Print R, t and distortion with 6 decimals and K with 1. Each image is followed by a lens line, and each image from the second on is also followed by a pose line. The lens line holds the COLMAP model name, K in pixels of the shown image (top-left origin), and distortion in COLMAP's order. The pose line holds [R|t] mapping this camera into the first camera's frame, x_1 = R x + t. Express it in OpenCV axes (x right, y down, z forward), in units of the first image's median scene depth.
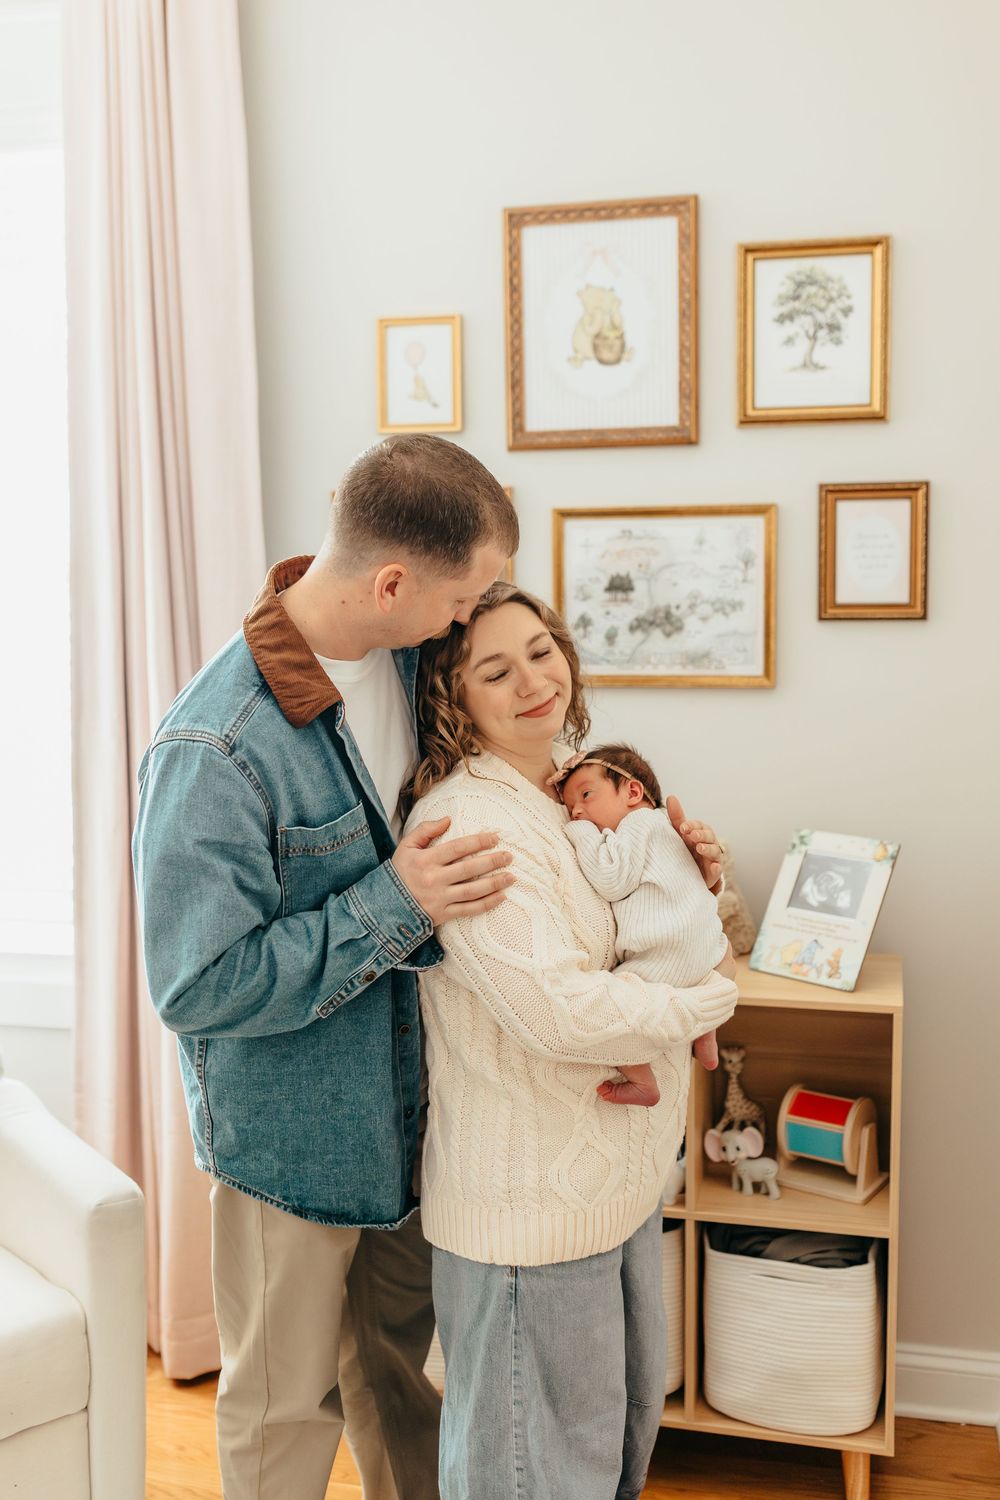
lens RADIAL K [[1540.0, 0, 573.2], [0, 1540.0, 749.8], [0, 0, 1]] dist [-0.010731, 0.011157]
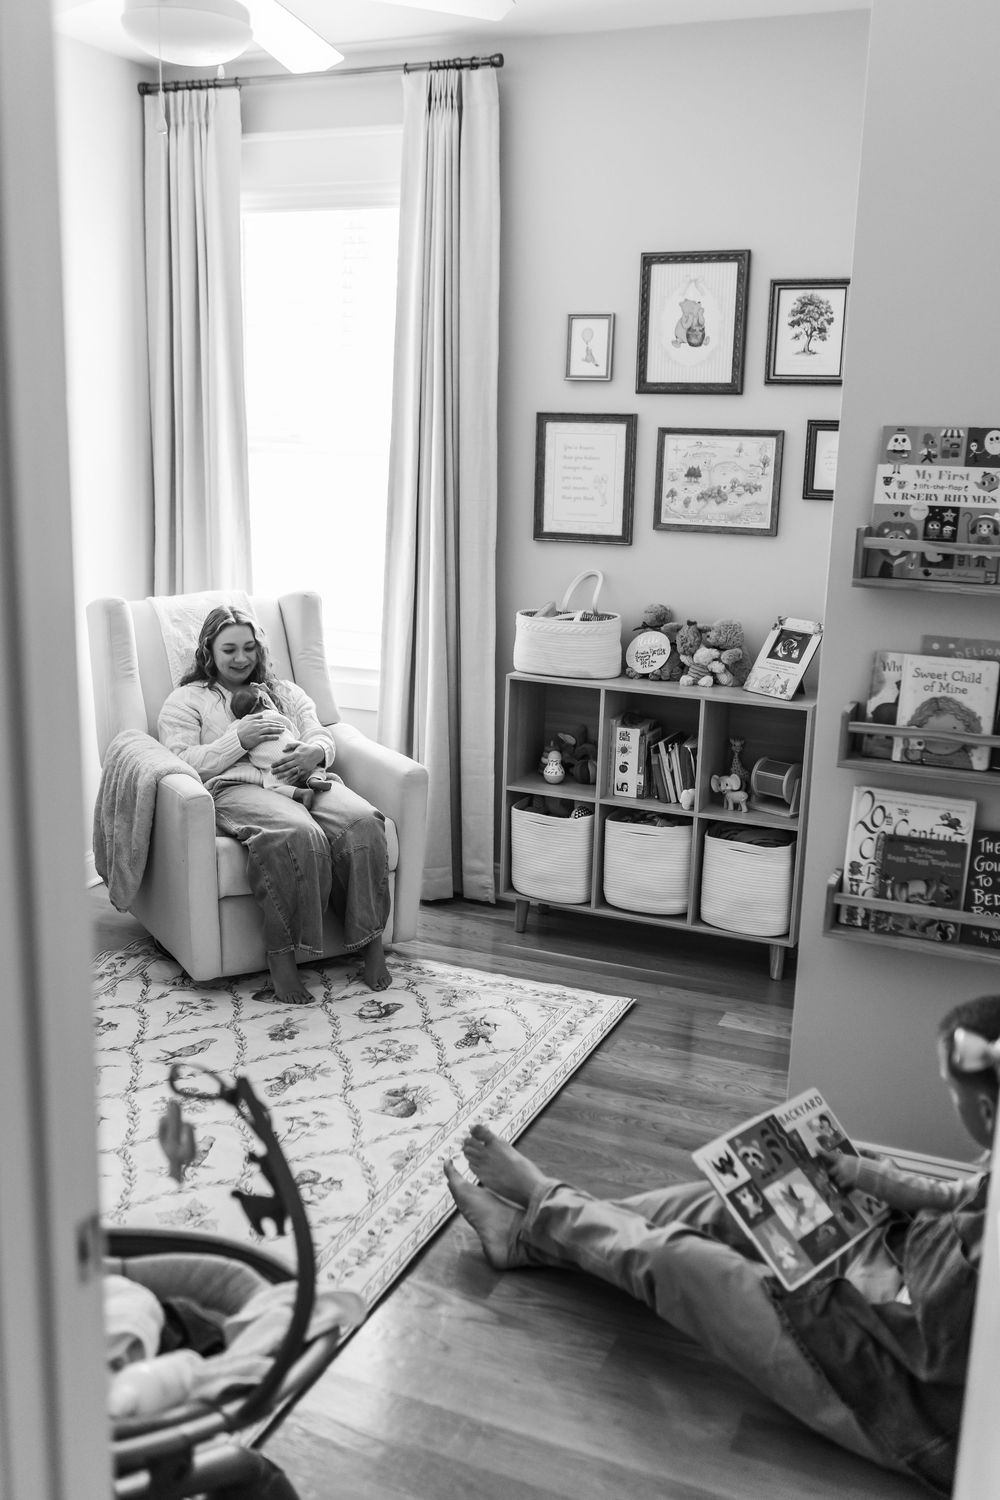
lens RADIAL K [[1540.0, 0, 573.2], [0, 1540.0, 749.8], [0, 0, 1]] dist [-0.010731, 0.011157]
pose [[0.983946, 0.075259, -0.161823, 0.207255], [-0.062267, 0.994526, 0.083914, 0.069440], [0.167252, -0.072491, 0.983246, -0.788399]]
